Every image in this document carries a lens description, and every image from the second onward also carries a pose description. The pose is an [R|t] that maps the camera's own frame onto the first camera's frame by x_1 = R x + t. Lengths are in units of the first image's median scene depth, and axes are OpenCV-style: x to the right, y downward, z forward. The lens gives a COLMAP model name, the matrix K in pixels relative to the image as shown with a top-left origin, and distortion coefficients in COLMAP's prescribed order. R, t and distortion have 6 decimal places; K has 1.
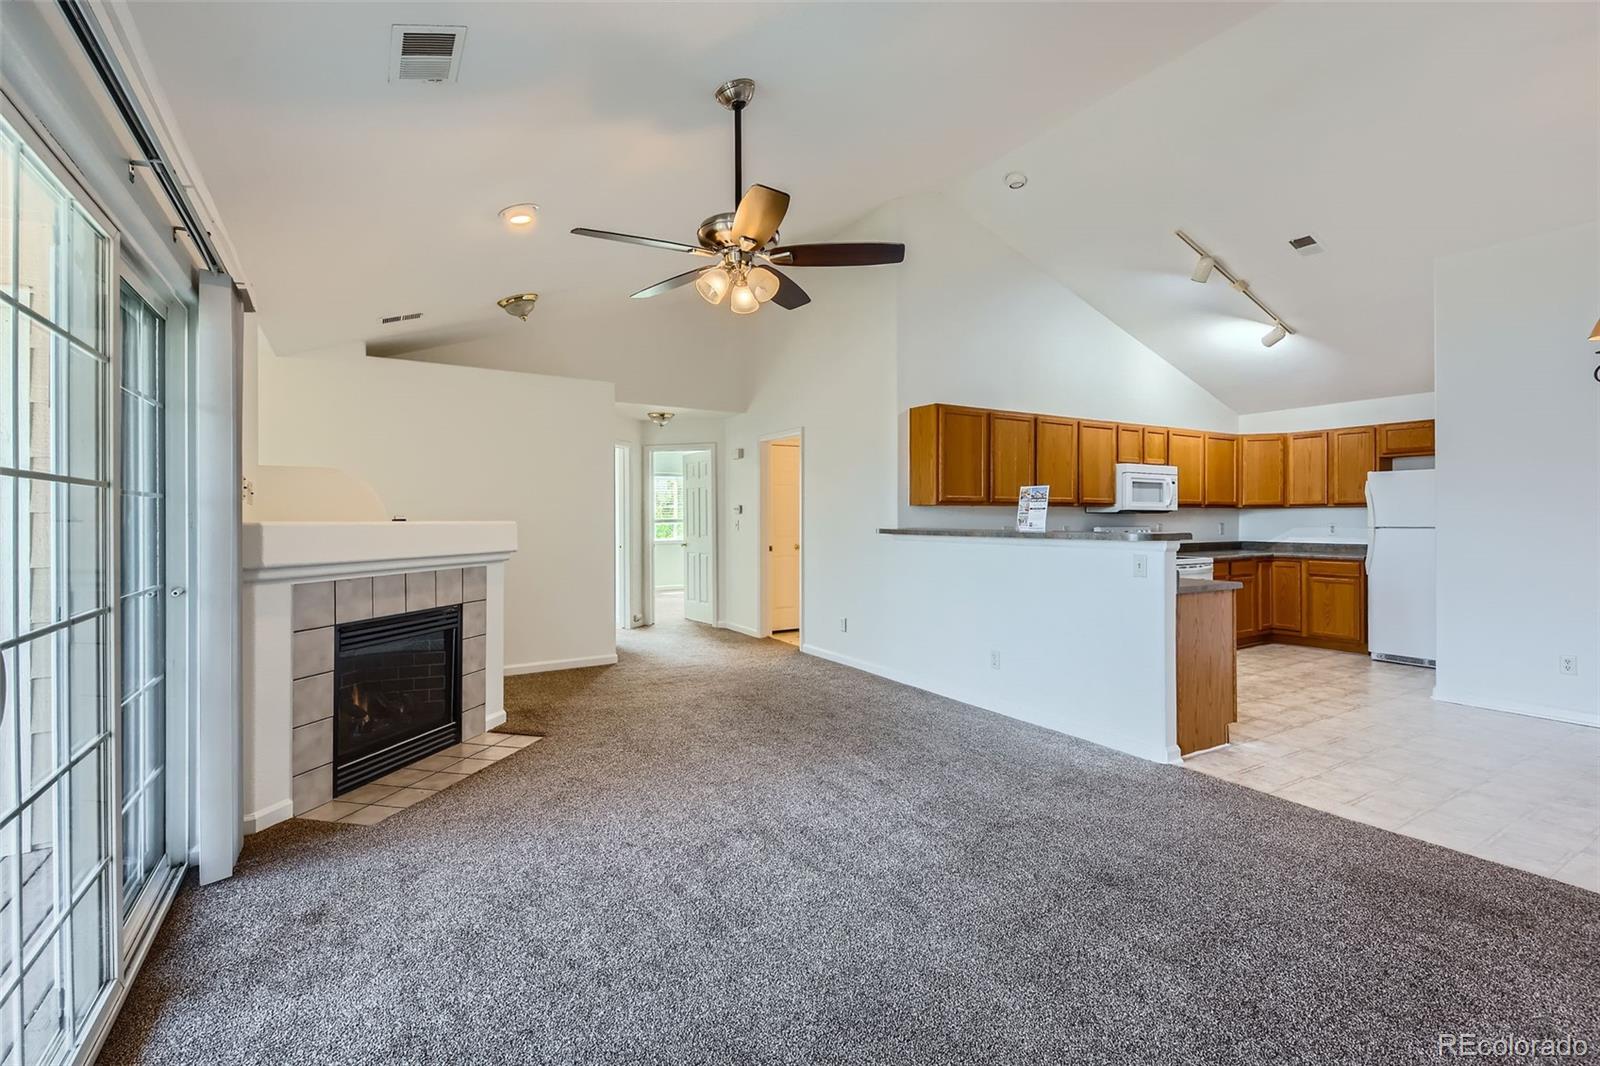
lens RADIAL K [[710.8, 0, 794.2], [0, 710.8, 517.0], [0, 0, 1]] dist [0.044533, -0.021522]
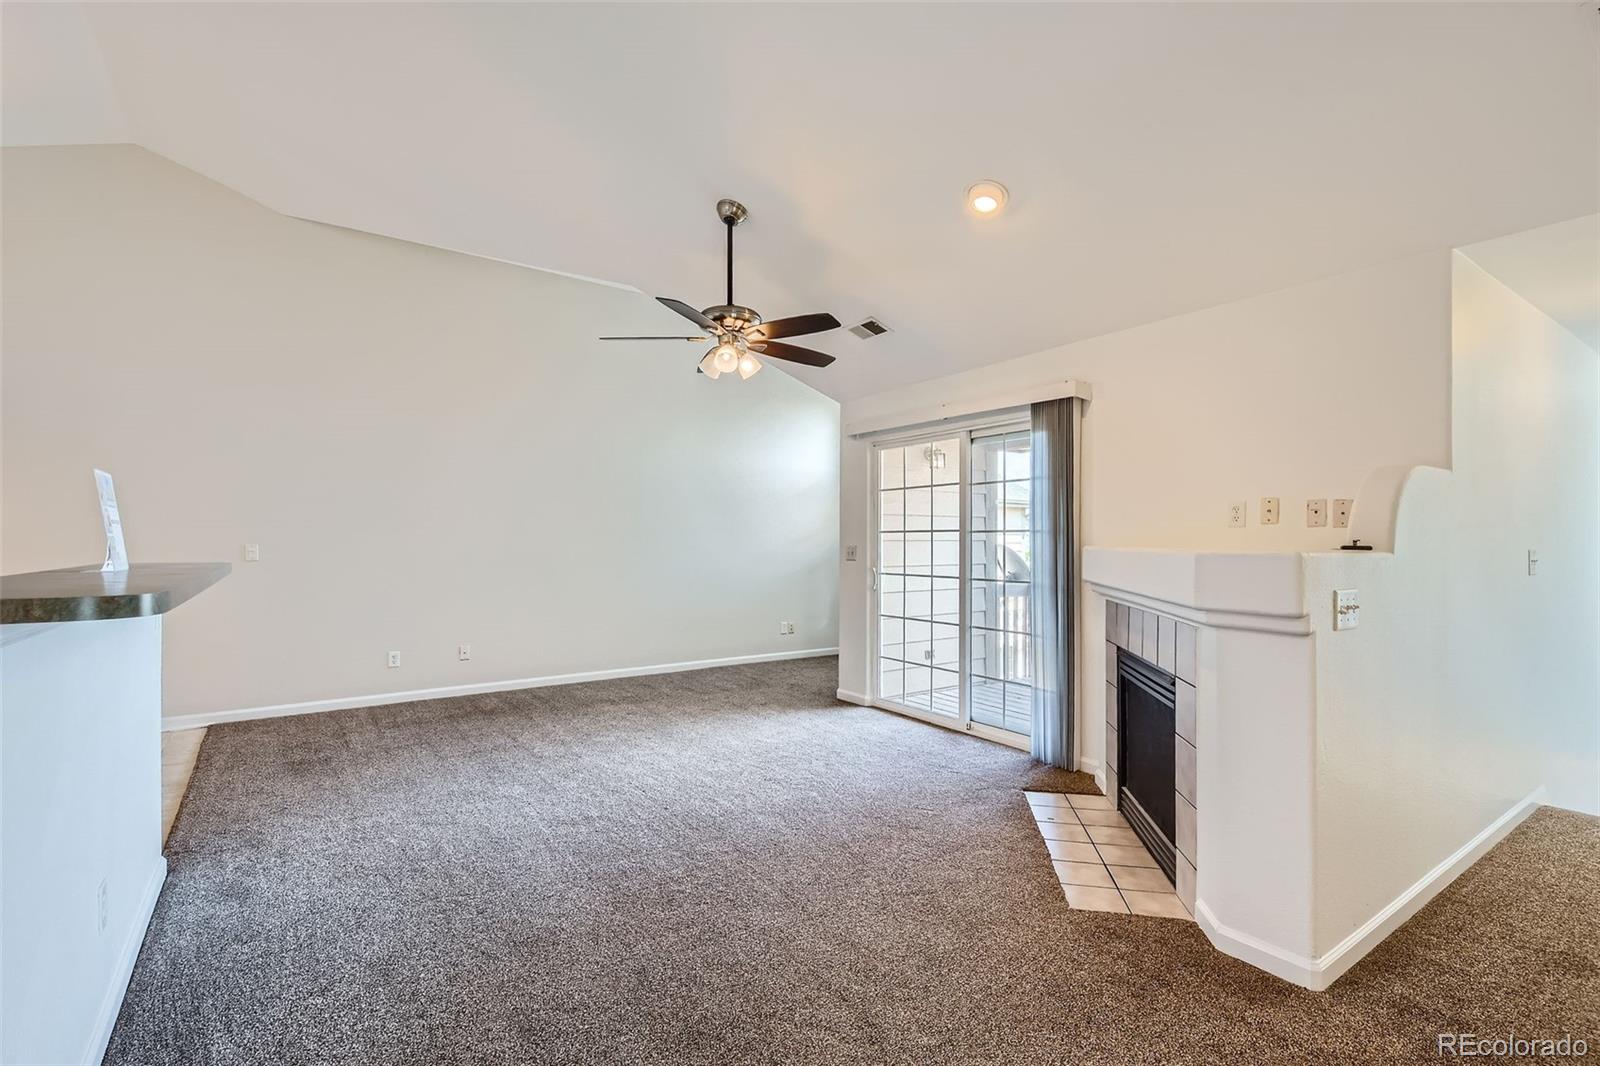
lens RADIAL K [[729.1, 0, 794.3], [0, 729.1, 535.4], [0, 0, 1]] dist [0.050103, -0.028607]
pose [[-0.998257, -0.001149, -0.059001, -0.076617], [-0.000456, 0.999931, -0.011754, 0.002023], [0.059011, -0.011706, -0.998189, 1.547921]]
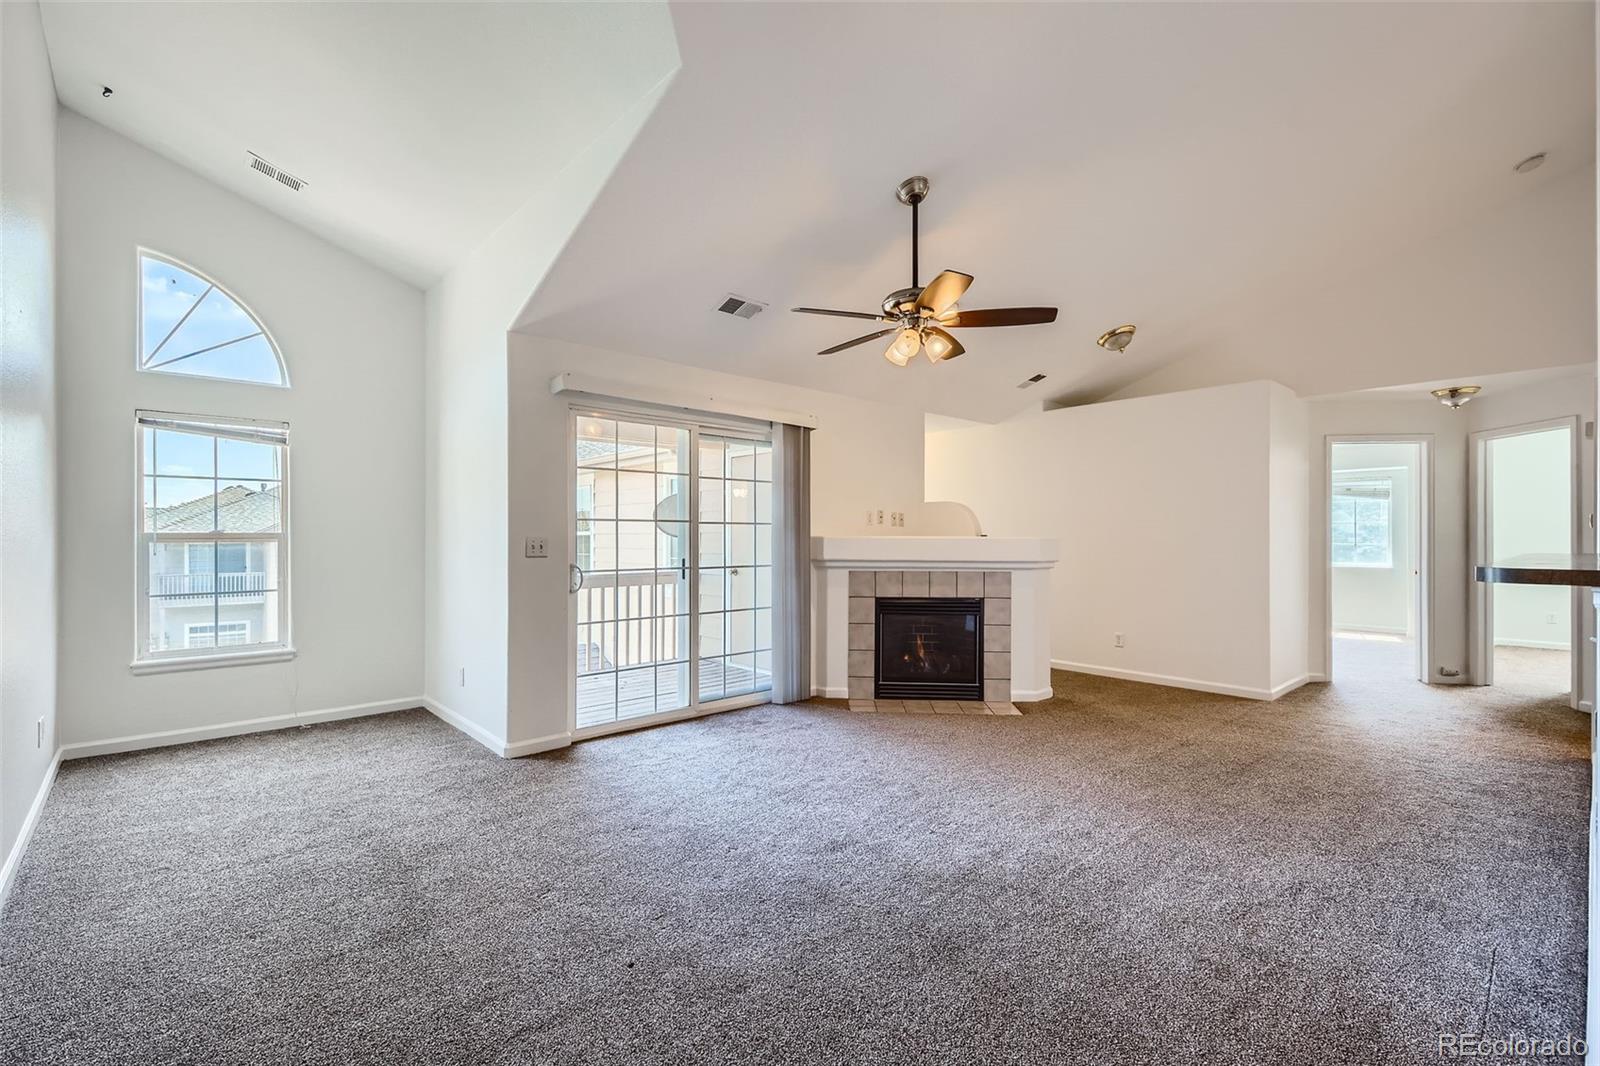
lens RADIAL K [[708.1, 0, 794.2], [0, 708.1, 538.4], [0, 0, 1]] dist [0.058911, -0.030812]
pose [[0.186013, 0.006687, -0.982525, 0.732410], [-0.000443, 0.999977, 0.006721, 0.000329], [0.982547, -0.000815, 0.186012, 0.380998]]
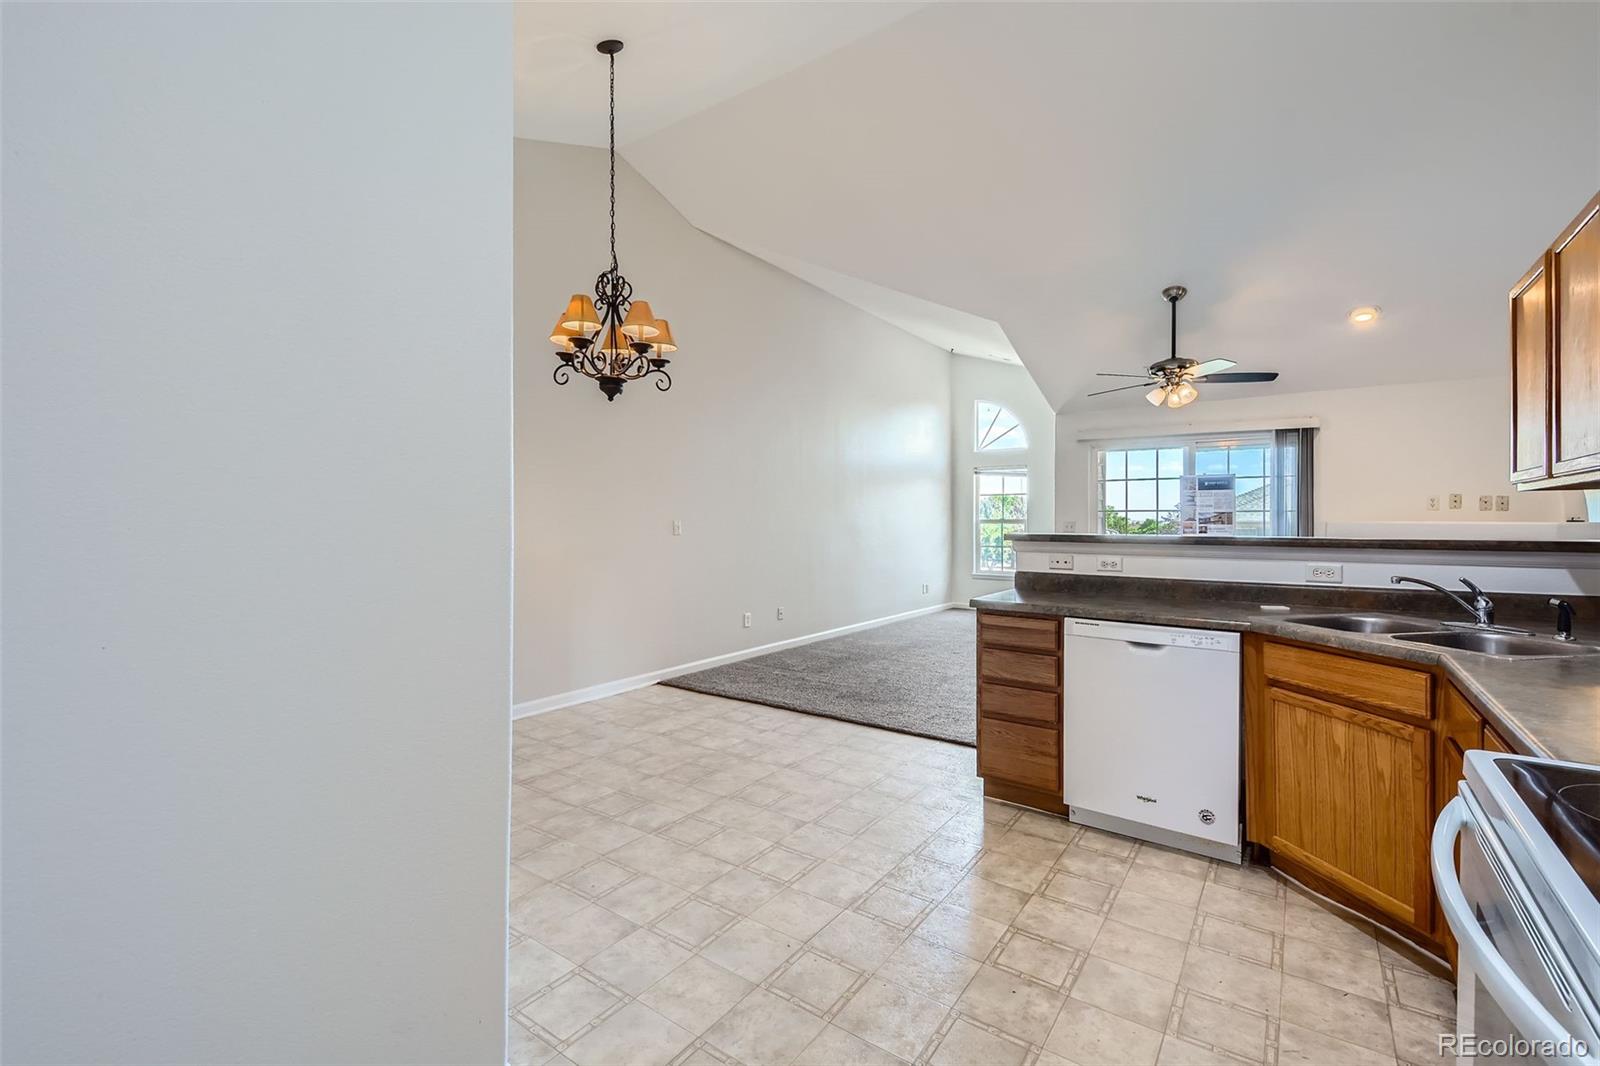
lens RADIAL K [[710.8, 0, 794.2], [0, 710.8, 517.0], [0, 0, 1]] dist [0.044533, -0.021522]
pose [[-0.914588, 0.002539, -0.404379, 1.070716], [0.003743, 0.999991, -0.002187, -0.004889], [0.404369, -0.003514, -0.914589, 1.554876]]
